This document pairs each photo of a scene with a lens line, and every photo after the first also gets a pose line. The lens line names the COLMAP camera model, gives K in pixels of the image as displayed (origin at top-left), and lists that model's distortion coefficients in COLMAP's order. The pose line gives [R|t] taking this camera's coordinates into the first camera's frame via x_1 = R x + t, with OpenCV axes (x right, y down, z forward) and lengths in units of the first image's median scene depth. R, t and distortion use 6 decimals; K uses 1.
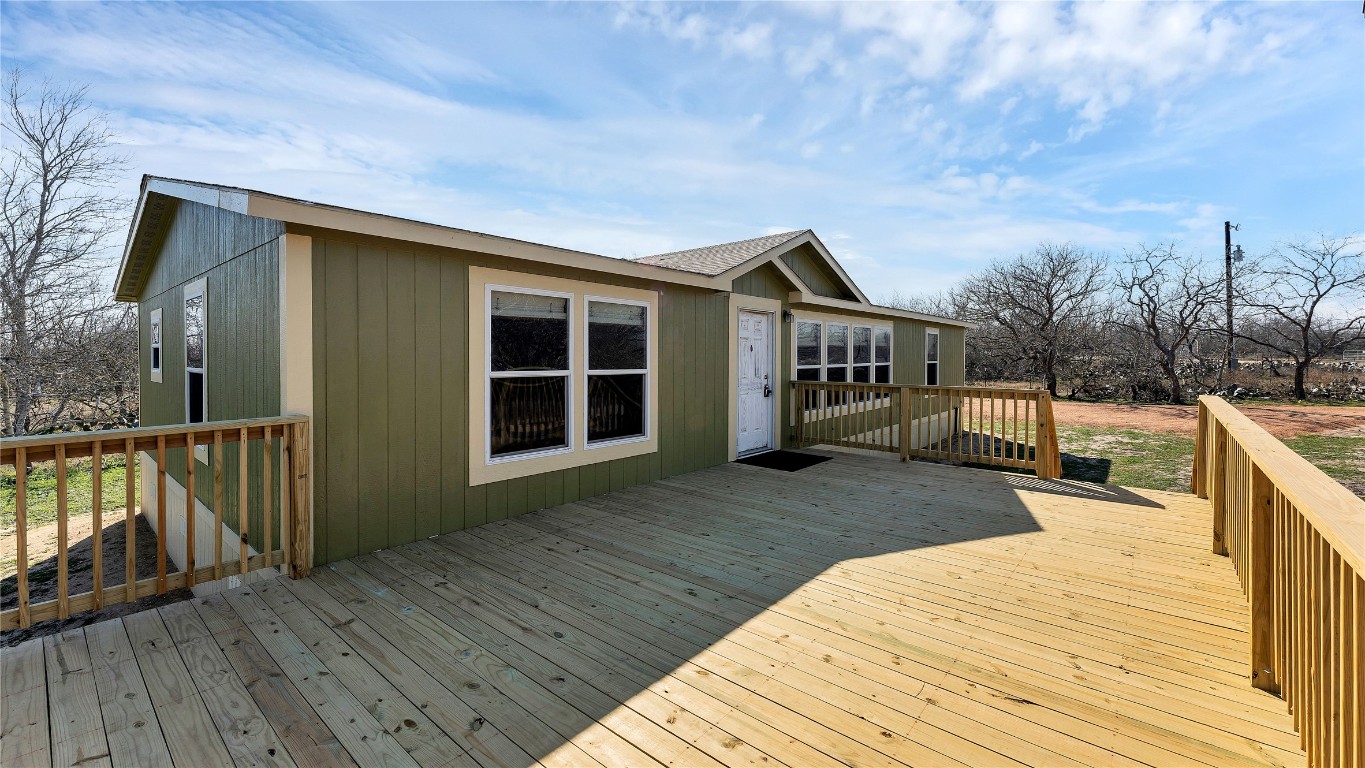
lens RADIAL K [[544.6, 0, 673.9], [0, 544.6, 358.5], [0, 0, 1]] dist [-0.001267, -0.000062]
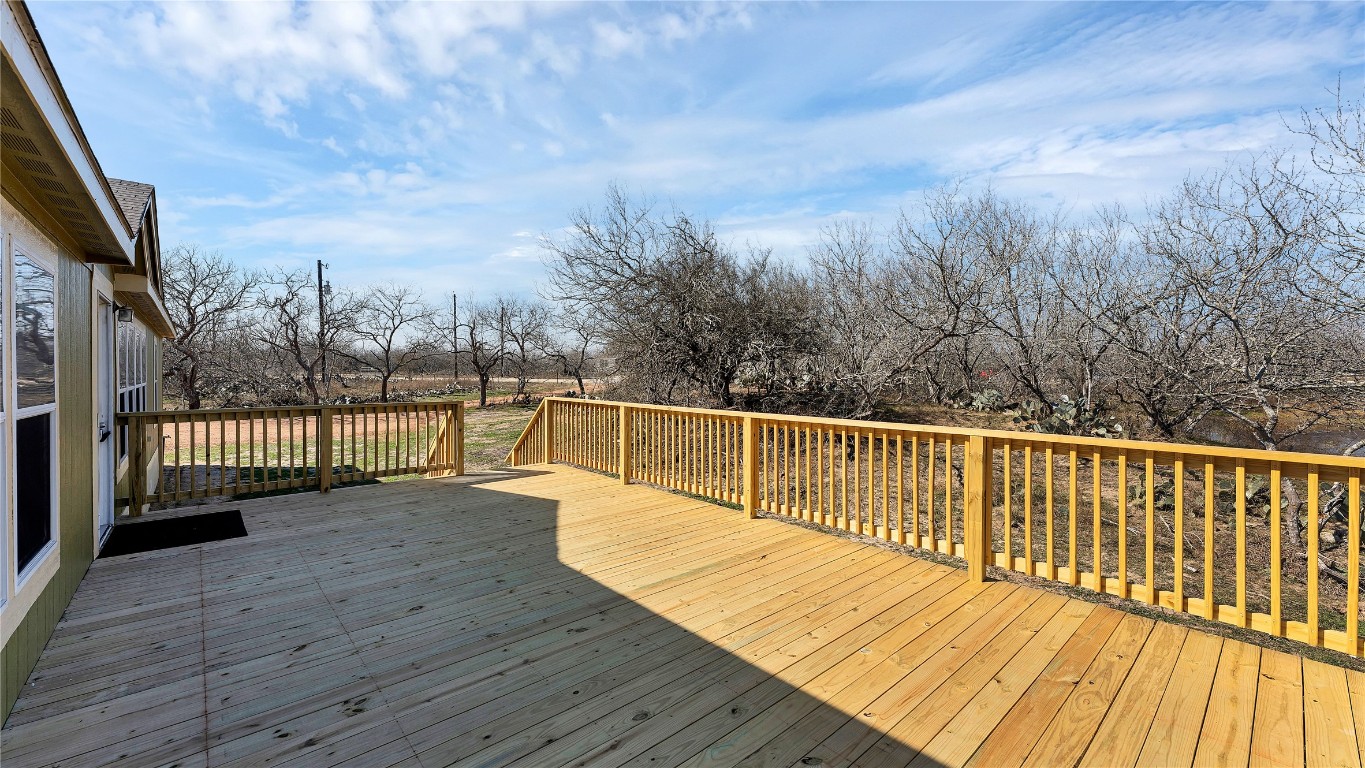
lens RADIAL K [[544.6, 0, 673.9], [0, 544.6, 358.5], [0, 0, 1]] dist [-0.001267, -0.000062]
pose [[0.149654, 0.018954, 0.988557, -0.681203], [0.009611, 0.999741, -0.020623, -0.009001], [-0.988692, 0.012588, 0.149433, 0.546360]]
